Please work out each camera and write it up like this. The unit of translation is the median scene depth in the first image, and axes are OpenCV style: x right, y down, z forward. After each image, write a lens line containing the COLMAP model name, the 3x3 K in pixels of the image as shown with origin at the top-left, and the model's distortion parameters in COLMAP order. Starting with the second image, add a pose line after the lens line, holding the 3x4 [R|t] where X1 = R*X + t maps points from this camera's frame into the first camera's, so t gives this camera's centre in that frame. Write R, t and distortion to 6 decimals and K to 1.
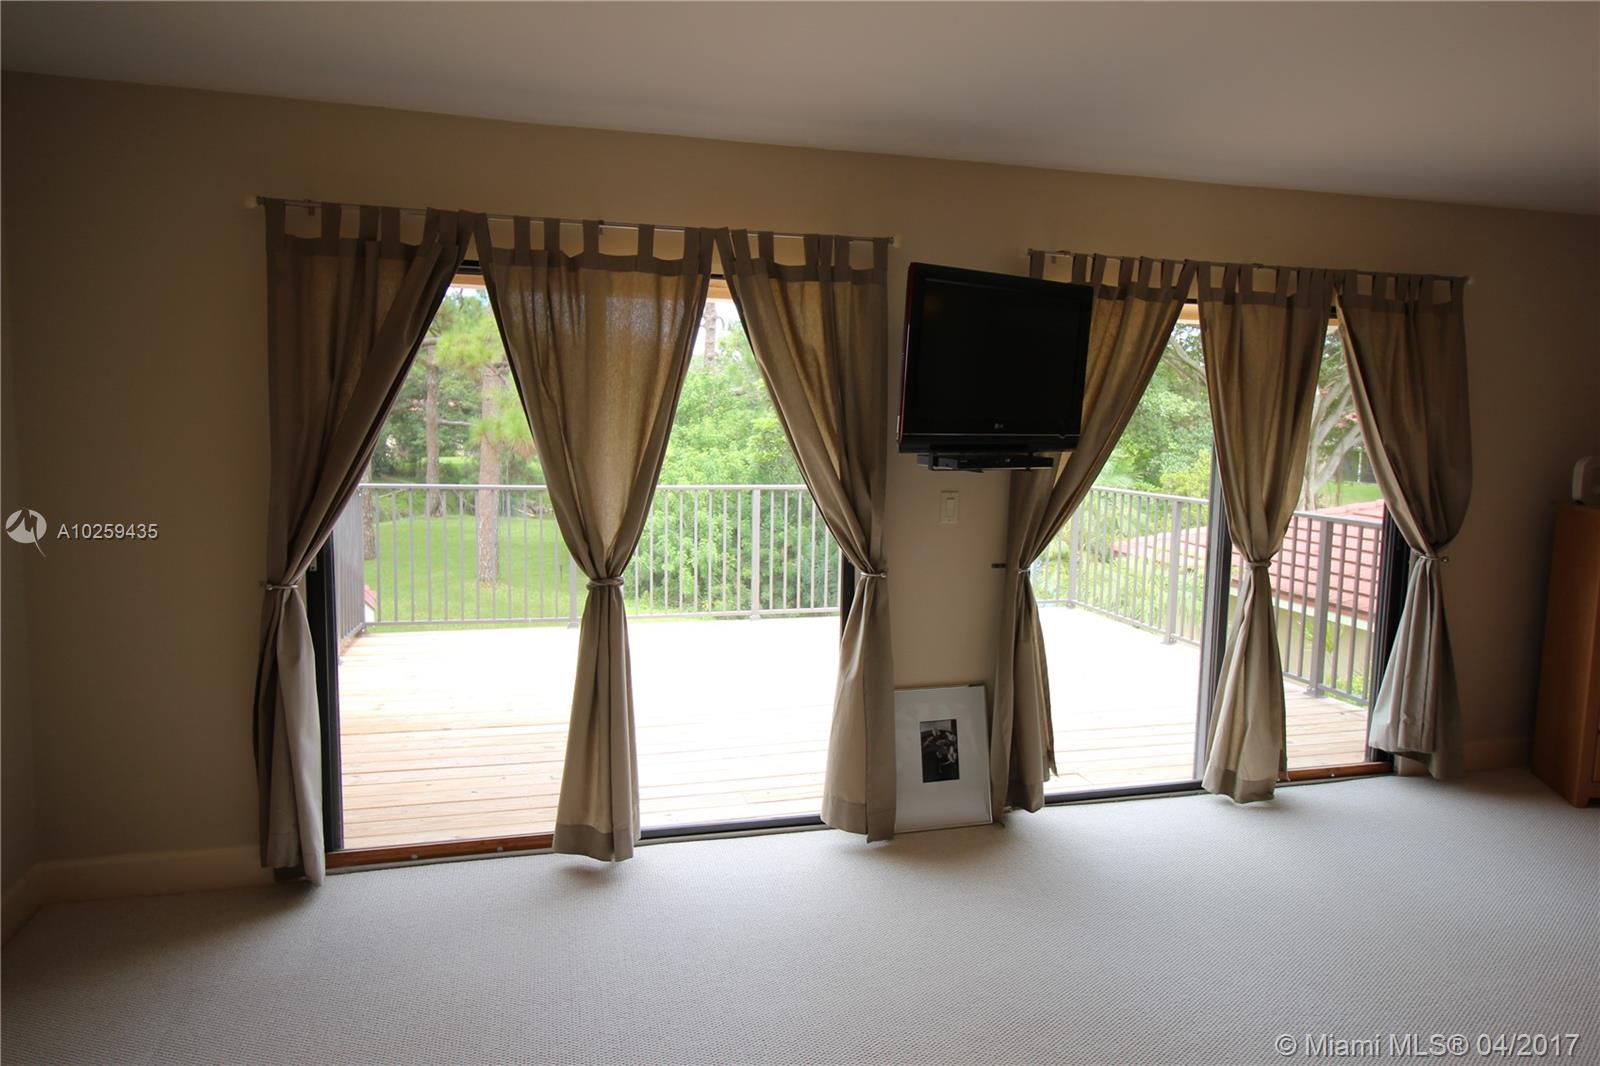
lens RADIAL K [[1014.3, 0, 799.2], [0, 1014.3, 533.5], [0, 0, 1]] dist [0.000973, 0.000649]
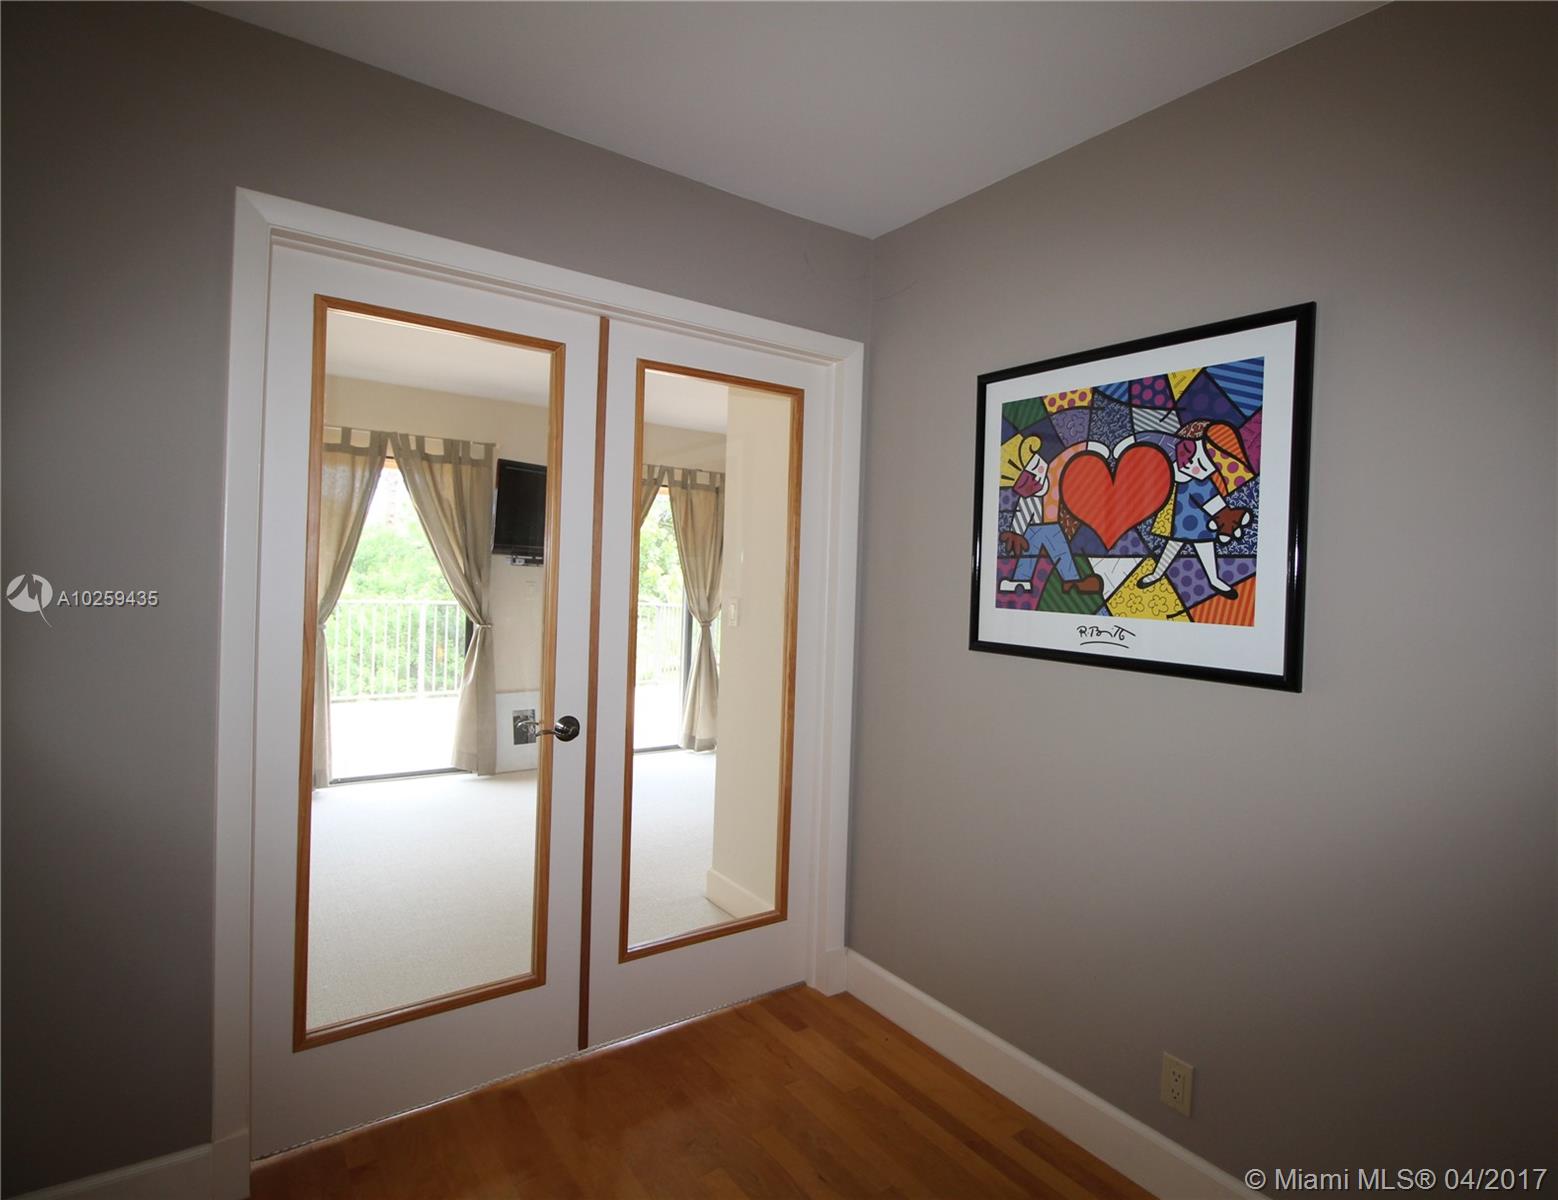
lens RADIAL K [[791.3, 0, 789.6], [0, 791.3, 587.2], [0, 0, 1]] dist [-0.011493, -0.000337]
pose [[0.927495, 0.008555, 0.373739, 0.052497], [0.026118, 0.995812, -0.087610, 0.109504], [-0.372923, 0.091019, 0.923387, -0.503911]]
